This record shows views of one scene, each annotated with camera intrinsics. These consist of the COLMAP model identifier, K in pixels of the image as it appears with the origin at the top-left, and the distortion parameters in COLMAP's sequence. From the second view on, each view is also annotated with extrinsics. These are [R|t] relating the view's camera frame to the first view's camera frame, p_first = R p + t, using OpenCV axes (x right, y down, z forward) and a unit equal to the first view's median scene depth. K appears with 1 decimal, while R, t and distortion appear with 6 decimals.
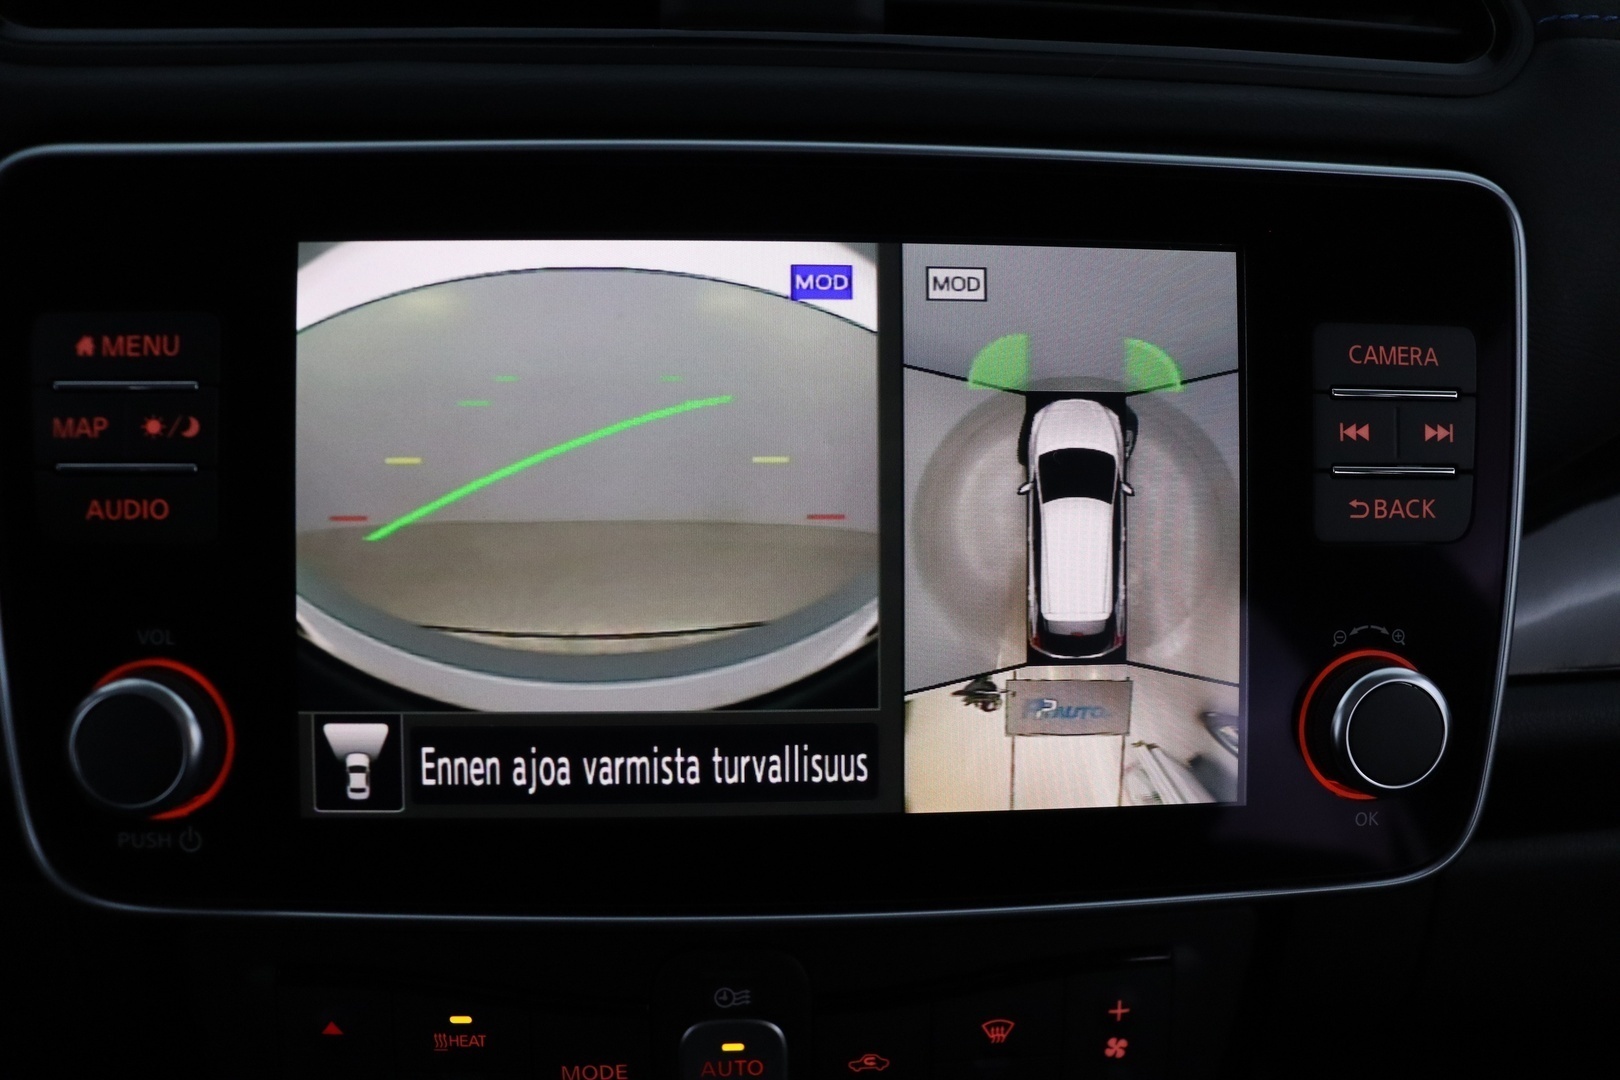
lens RADIAL K [[1298.3, 0, 829.4], [0, 1298.3, 545.4], [0, 0, 1]] dist [-0.159898, 0.106566]
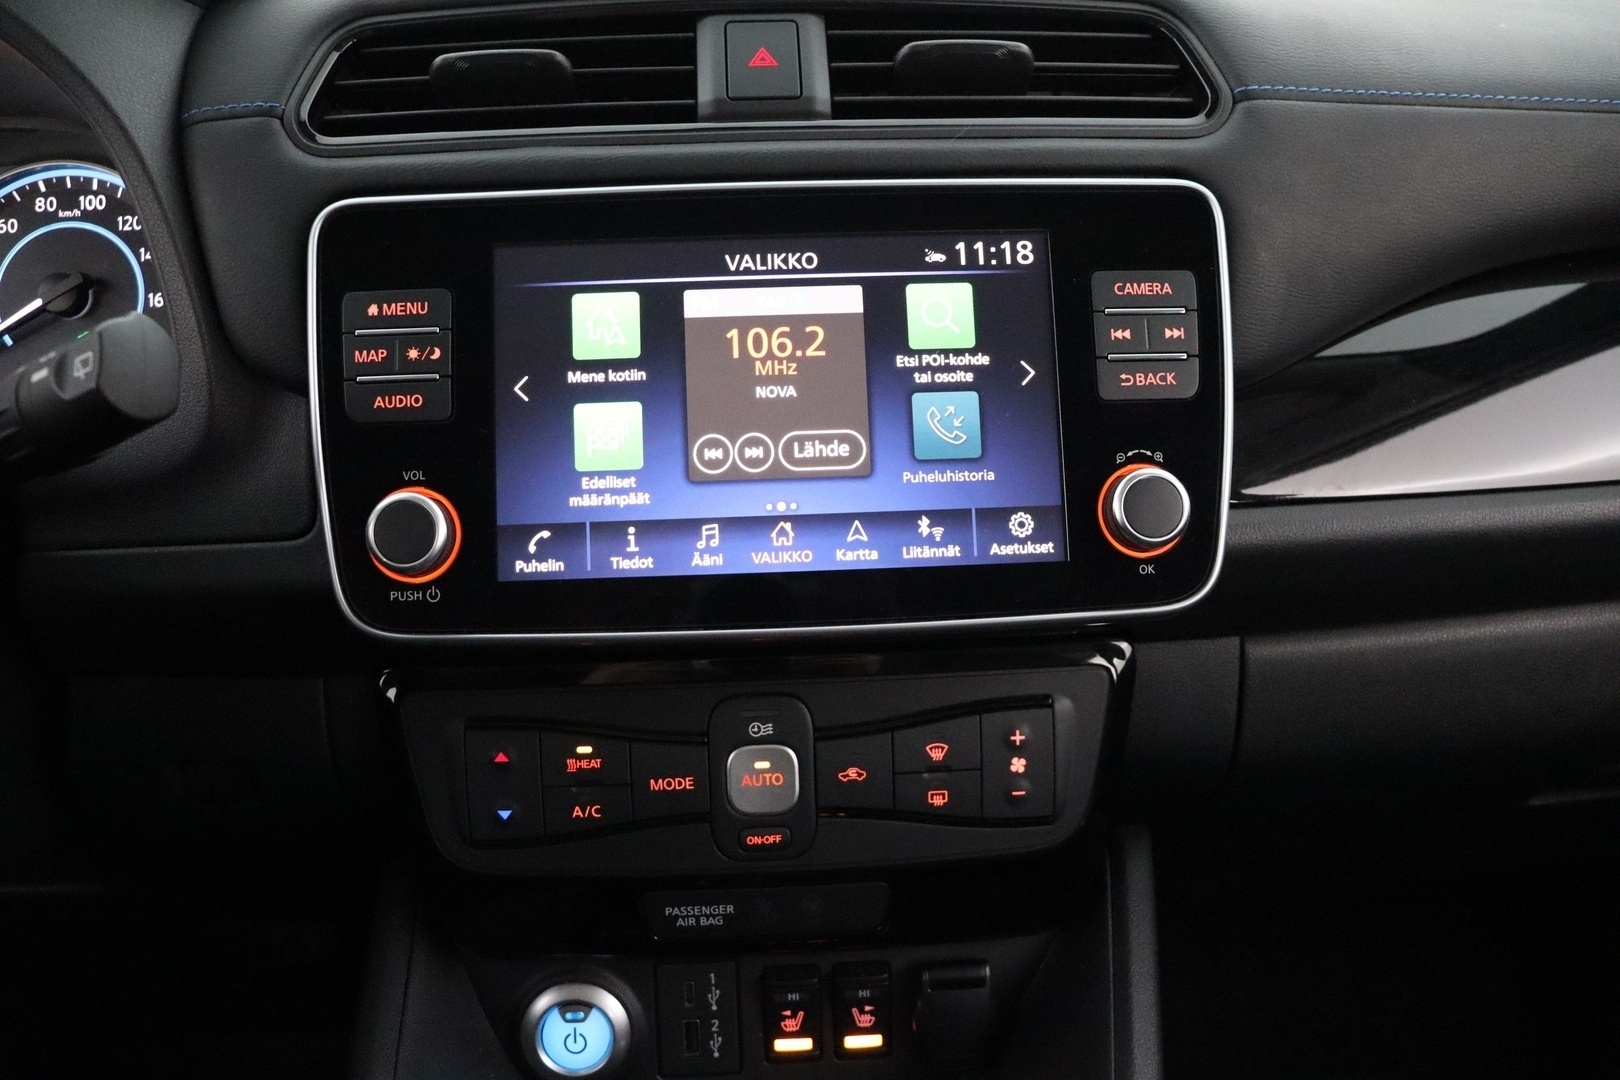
lens RADIAL K [[1298.3, 0, 829.4], [0, 1298.3, 545.4], [0, 0, 1]] dist [-0.159898, 0.106566]
pose [[0.998958, -0.040229, -0.021542, 0.056968], [0.038212, 0.995474, -0.087012, 0.318361], [0.024945, 0.086098, 0.995974, -0.665107]]
